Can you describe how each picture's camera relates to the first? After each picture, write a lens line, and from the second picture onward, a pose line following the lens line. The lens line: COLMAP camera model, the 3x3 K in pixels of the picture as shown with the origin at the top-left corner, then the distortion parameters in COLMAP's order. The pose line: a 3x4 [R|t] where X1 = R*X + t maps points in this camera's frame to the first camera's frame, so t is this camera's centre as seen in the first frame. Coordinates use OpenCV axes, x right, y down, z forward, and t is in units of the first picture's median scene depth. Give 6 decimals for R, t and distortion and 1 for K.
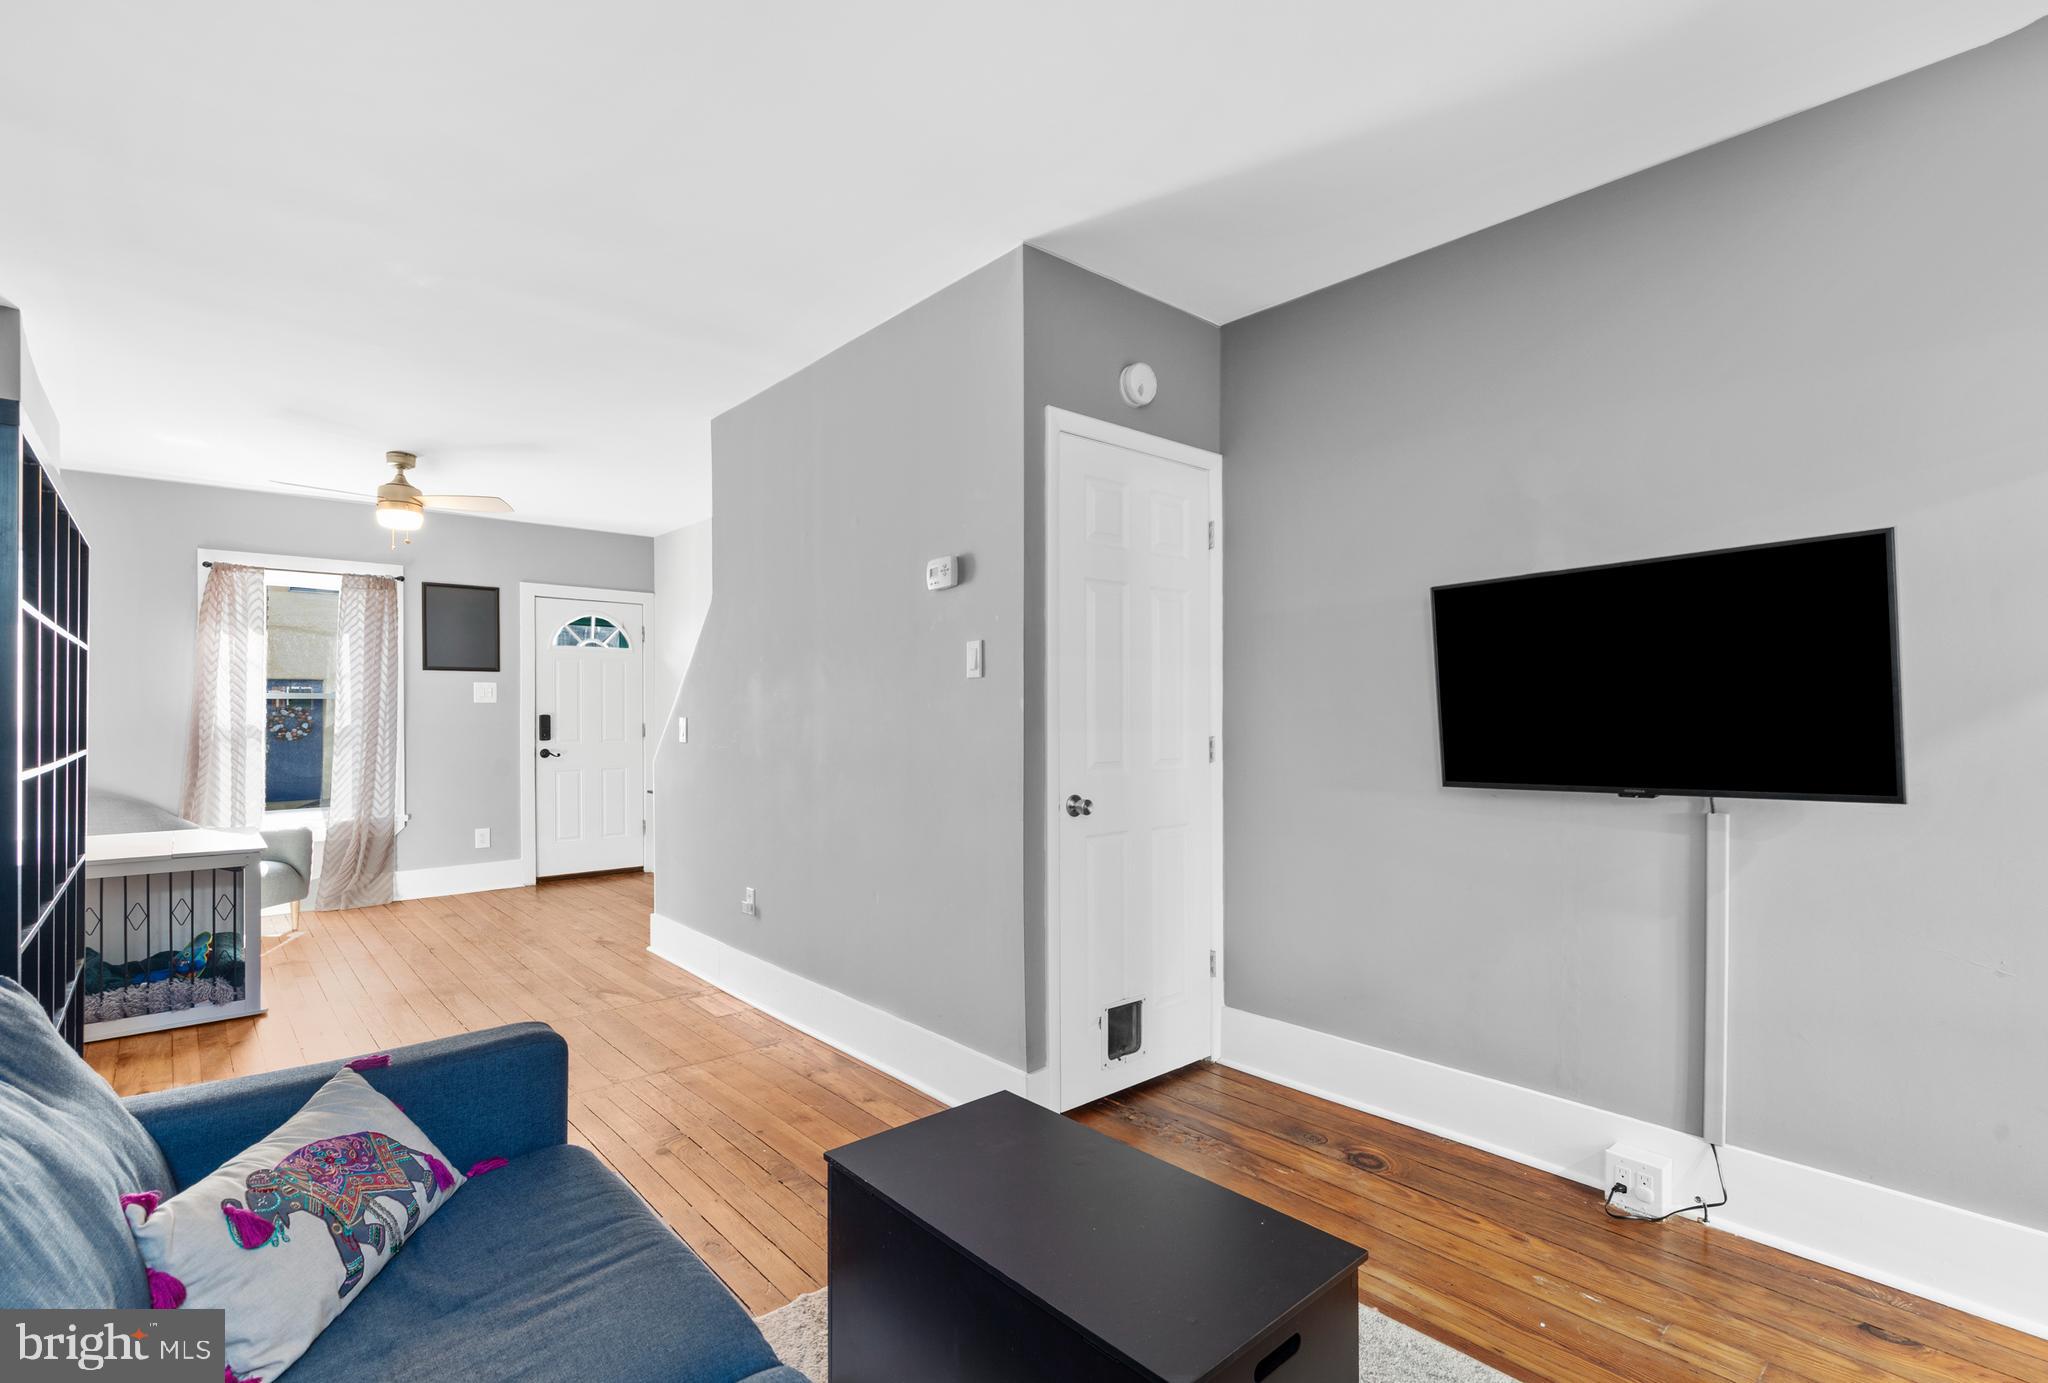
lens RADIAL K [[951.9, 0, 1039.5], [0, 951.9, 709.8], [0, 0, 1]] dist [-0.007599, 0.004037]
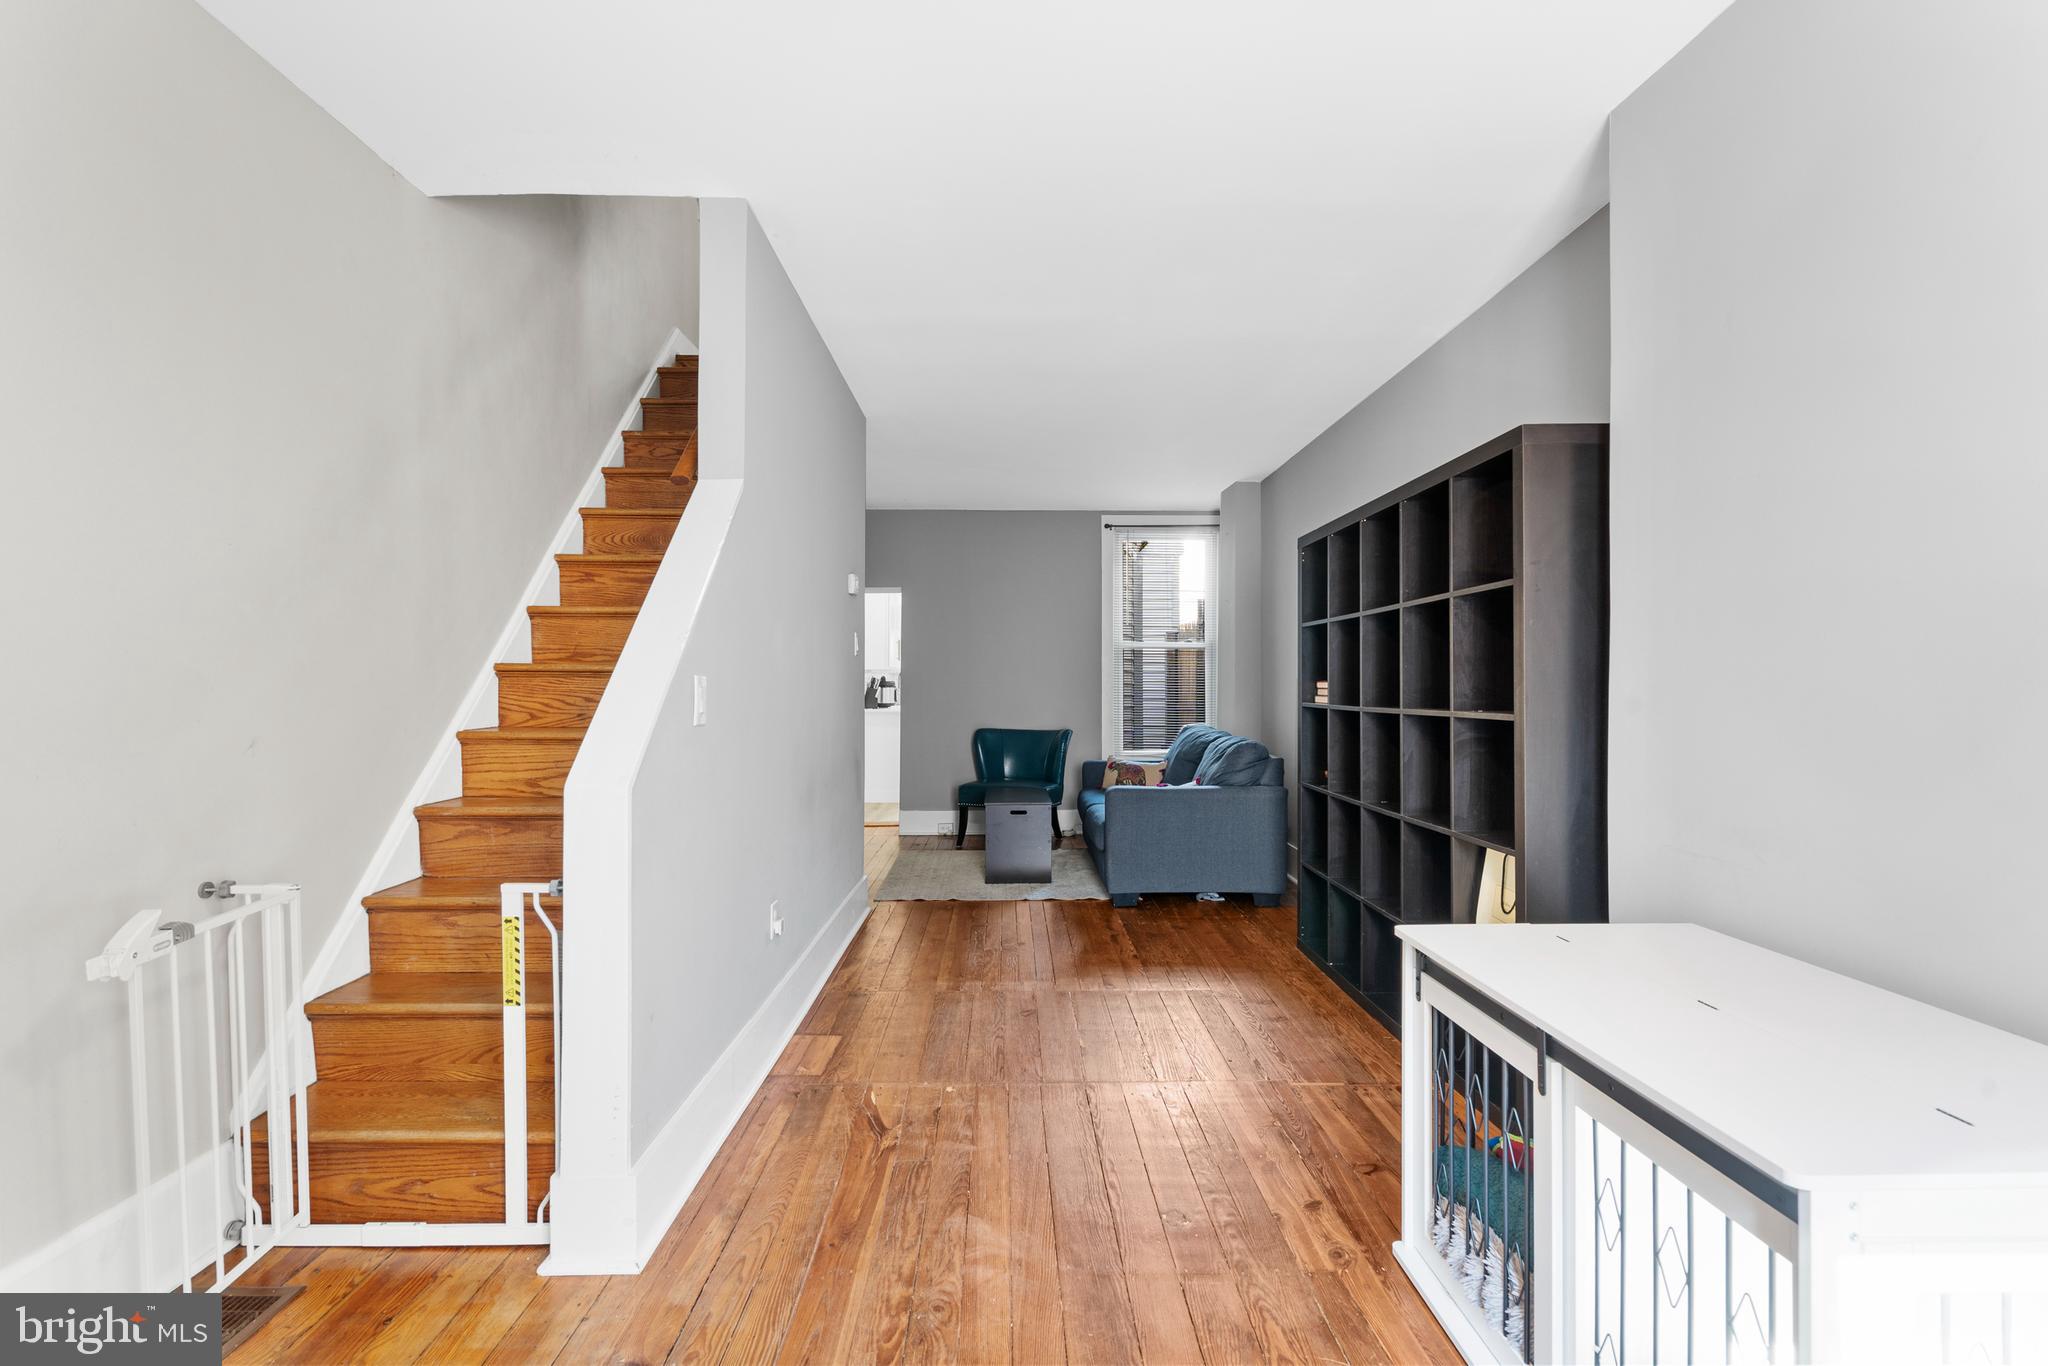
lens RADIAL K [[951.9, 0, 1026.9], [0, 951.9, 683.0], [0, 0, 1]] dist [-0.007599, 0.004037]
pose [[-0.760535, 0.007888, 0.649249, -1.020853], [0.003698, 0.999963, -0.007817, 0.020089], [-0.649286, -0.003544, -0.760536, 1.550220]]
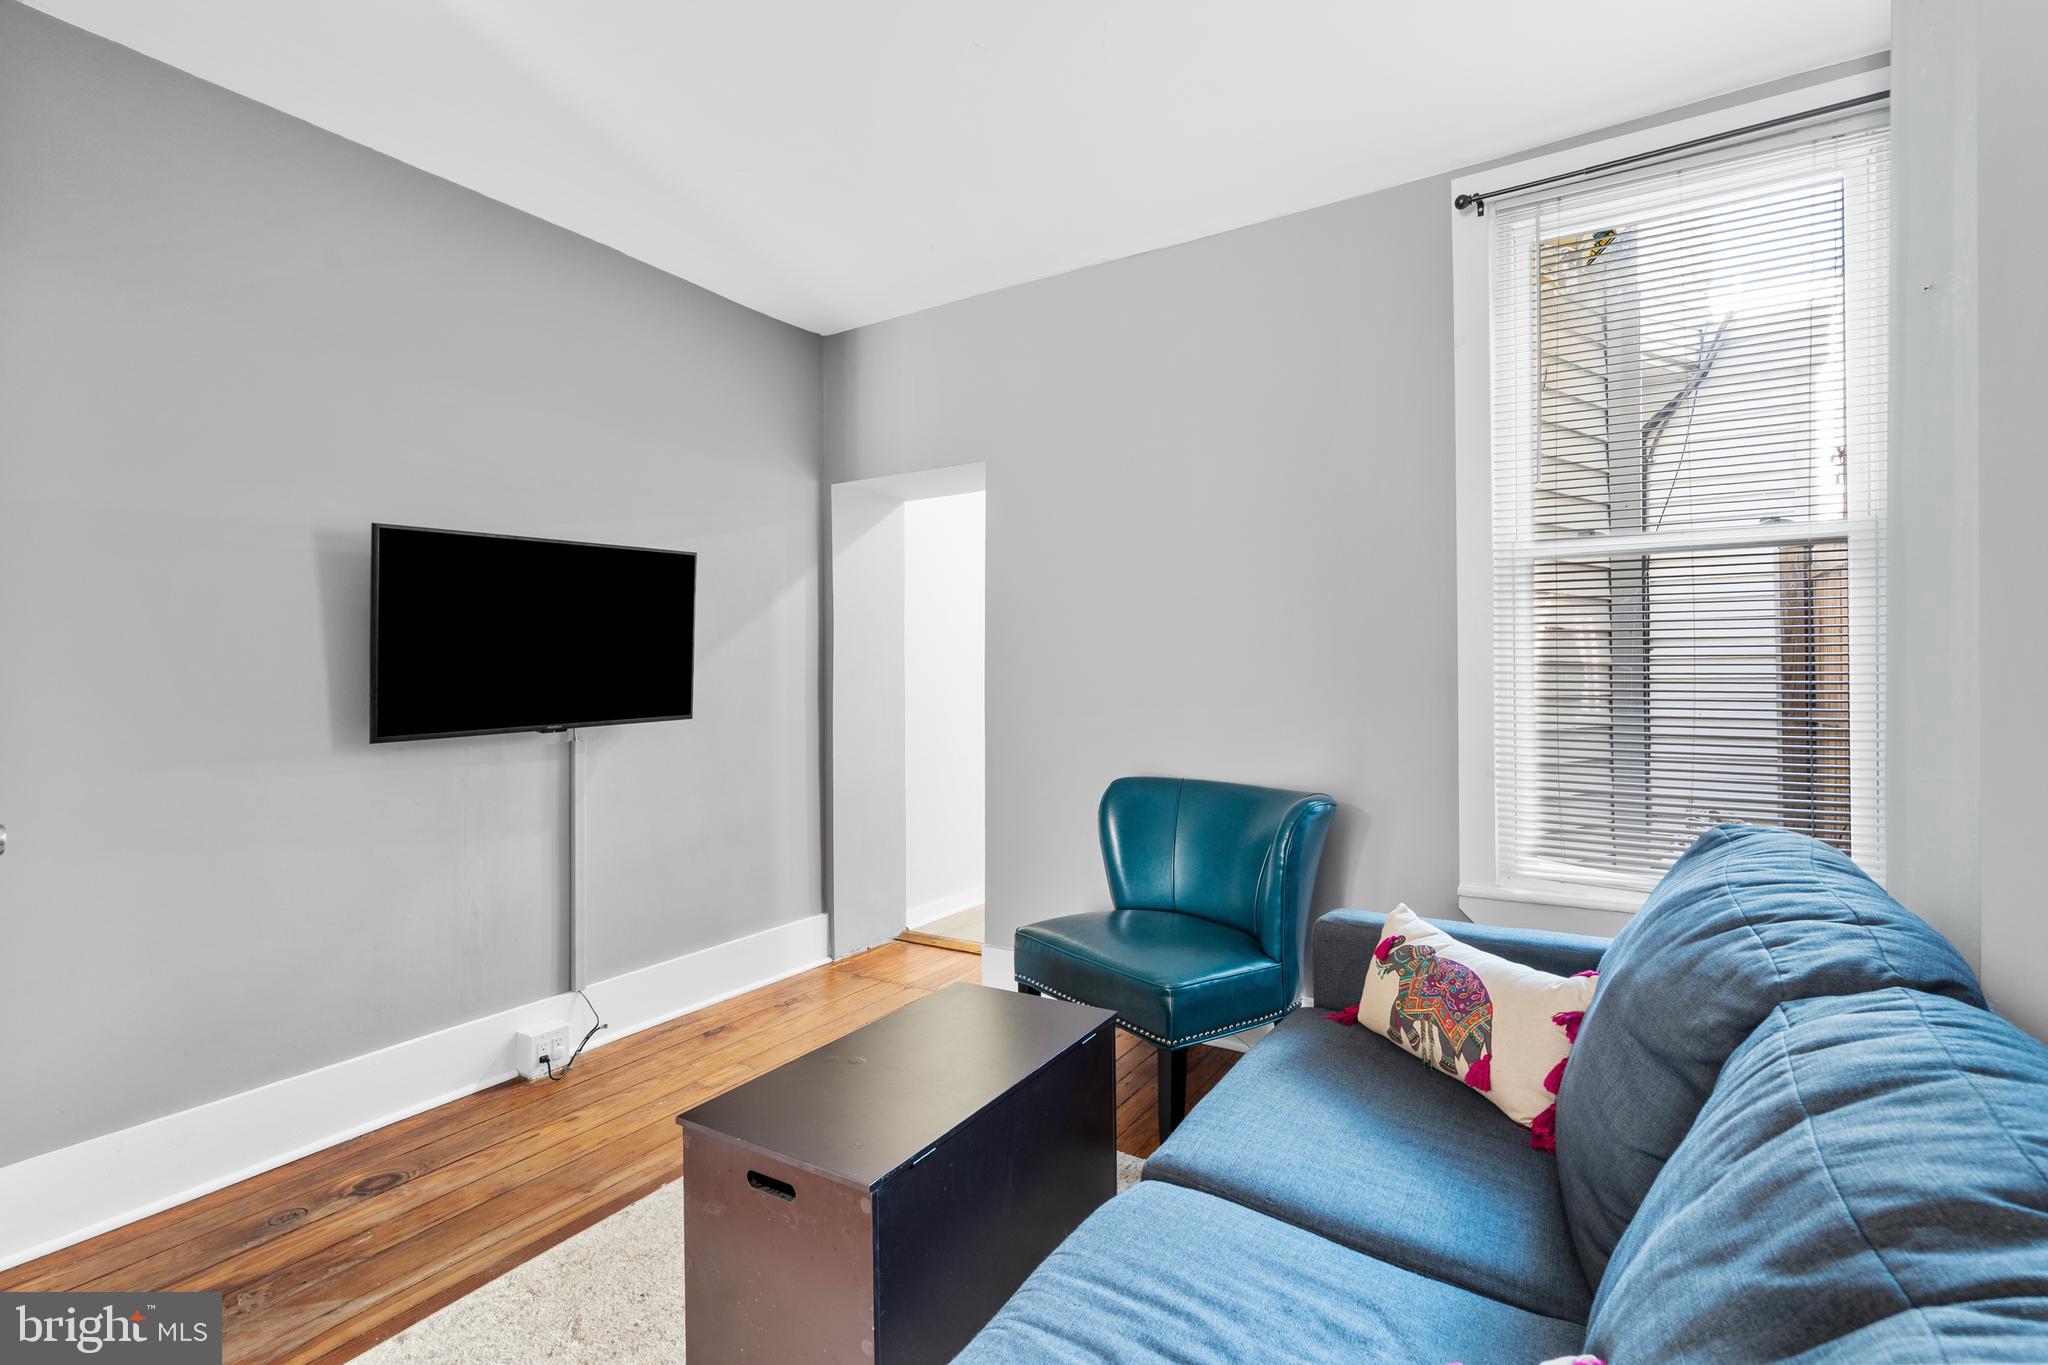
lens RADIAL K [[951.9, 0, 1029.8], [0, 951.9, 669.8], [0, 0, 1]] dist [-0.007599, 0.004037]
pose [[-0.277538, 0.005277, 0.960700, -0.446814], [0.005014, 0.999979, -0.004045, 0.011906], [-0.960702, 0.003695, -0.277558, 0.463988]]
